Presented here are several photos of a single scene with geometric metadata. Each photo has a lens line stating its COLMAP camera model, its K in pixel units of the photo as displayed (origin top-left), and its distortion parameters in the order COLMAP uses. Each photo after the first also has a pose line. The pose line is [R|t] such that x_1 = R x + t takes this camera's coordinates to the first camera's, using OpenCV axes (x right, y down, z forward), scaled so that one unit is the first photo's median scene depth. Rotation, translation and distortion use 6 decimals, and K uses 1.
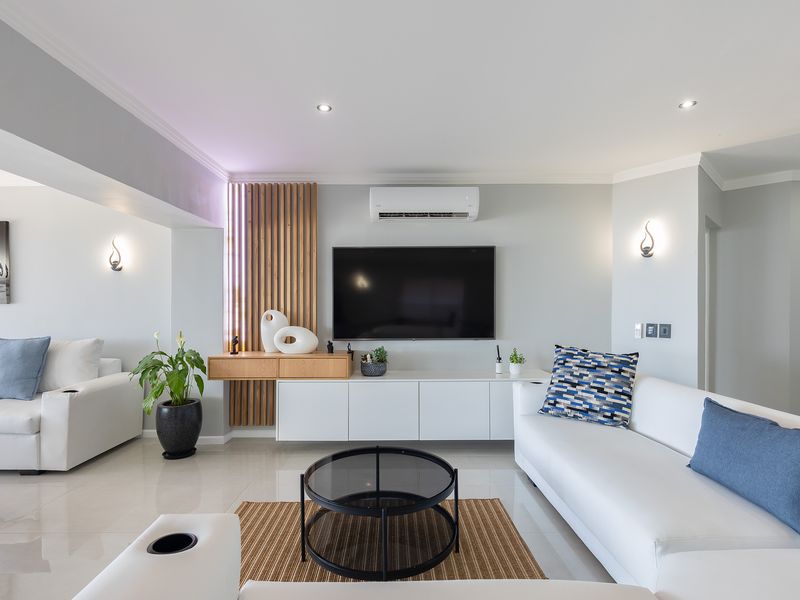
lens RADIAL K [[417.6, 0, 400.0], [0, 417.6, 300.0], [0, 0, 1]] dist [0.000490, 0.000123]
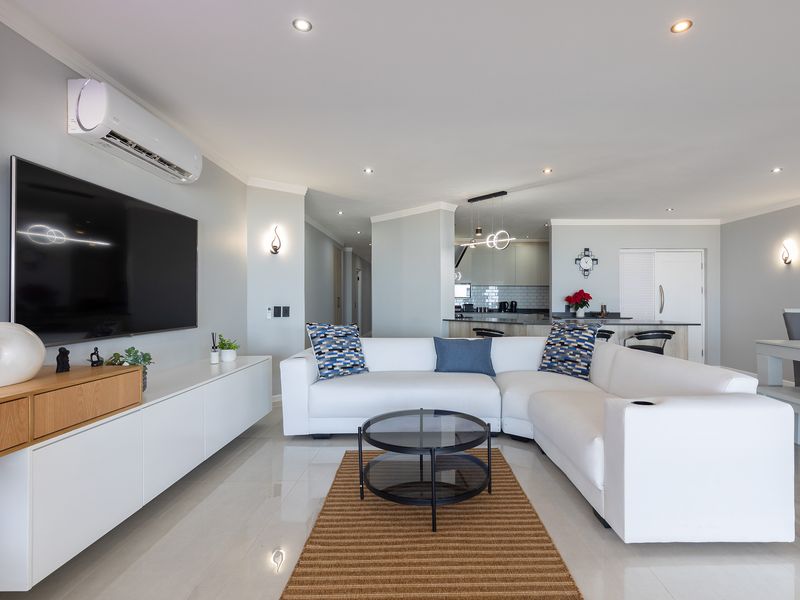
lens RADIAL K [[406.9, 0, 422.5], [0, 406.9, 302.3], [0, 0, 1]] dist [0.021651, 0.000036]
pose [[0.008600, -0.003949, 0.999955, -0.667295], [-0.021262, 0.999765, 0.004131, 0.029988], [-0.999737, -0.021297, 0.008514, 0.557154]]
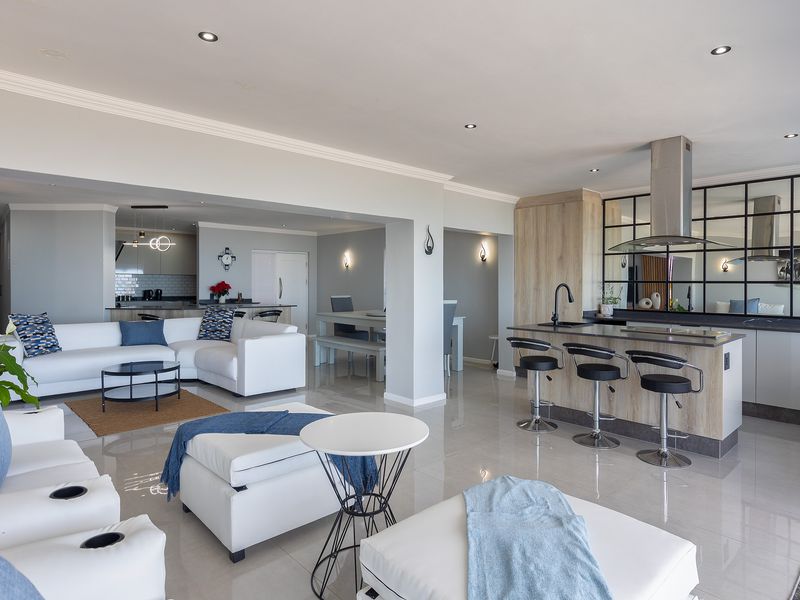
lens RADIAL K [[466.8, 0, 400.2], [0, 466.8, 277.6], [0, 0, 1]] dist [-0.059380, 0.000353]
pose [[-0.671819, 0.010442, 0.740642, -1.440182], [-0.015398, 0.999488, -0.028058, 0.003003], [-0.740556, -0.030254, -0.671314, 0.876863]]
